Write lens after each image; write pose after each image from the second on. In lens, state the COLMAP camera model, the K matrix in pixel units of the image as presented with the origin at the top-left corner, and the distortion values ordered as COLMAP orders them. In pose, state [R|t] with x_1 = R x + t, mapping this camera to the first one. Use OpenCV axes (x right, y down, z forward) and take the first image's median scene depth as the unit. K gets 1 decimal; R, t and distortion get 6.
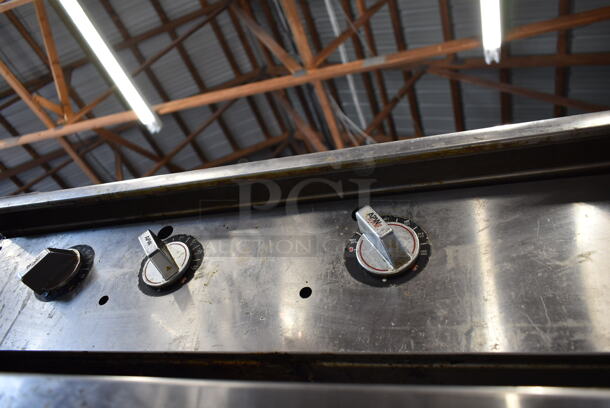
lens RADIAL K [[458.5, 0, 305.0], [0, 458.5, 204.0], [0, 0, 1]] dist [-0.012347, 0.002255]
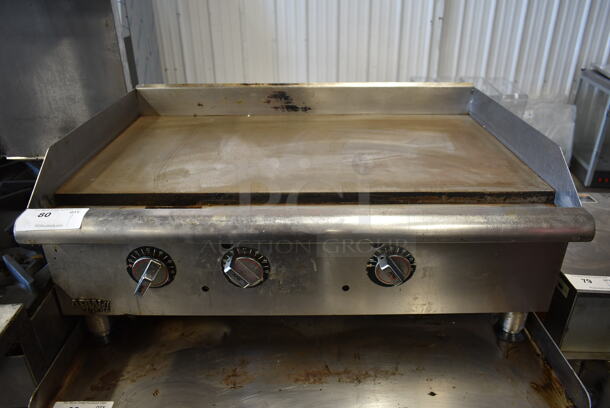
lens RADIAL K [[458.5, 0, 305.0], [0, 458.5, 204.0], [0, 0, 1]] dist [-0.012347, 0.002255]
pose [[0.935520, -0.280145, 0.215223, -0.383677], [-0.106124, 0.358229, 0.927583, -1.368878], [-0.336957, -0.890612, 0.305401, 0.680278]]
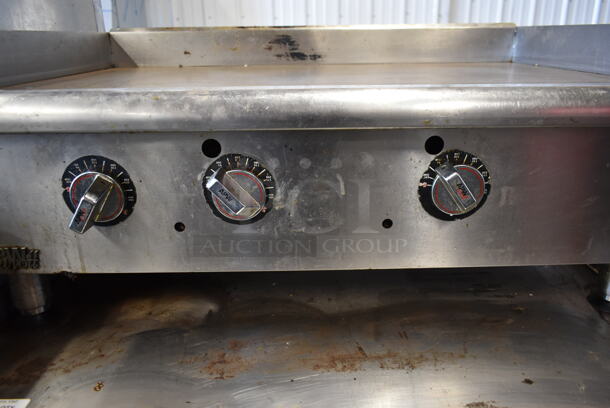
lens RADIAL K [[458.5, 0, 305.0], [0, 458.5, 204.0], [0, 0, 1]] dist [-0.012347, 0.002255]
pose [[0.931284, -0.263825, 0.251209, -0.428606], [-0.104797, 0.466410, 0.878339, -0.764087], [-0.348894, -0.844309, 0.406712, 0.529977]]
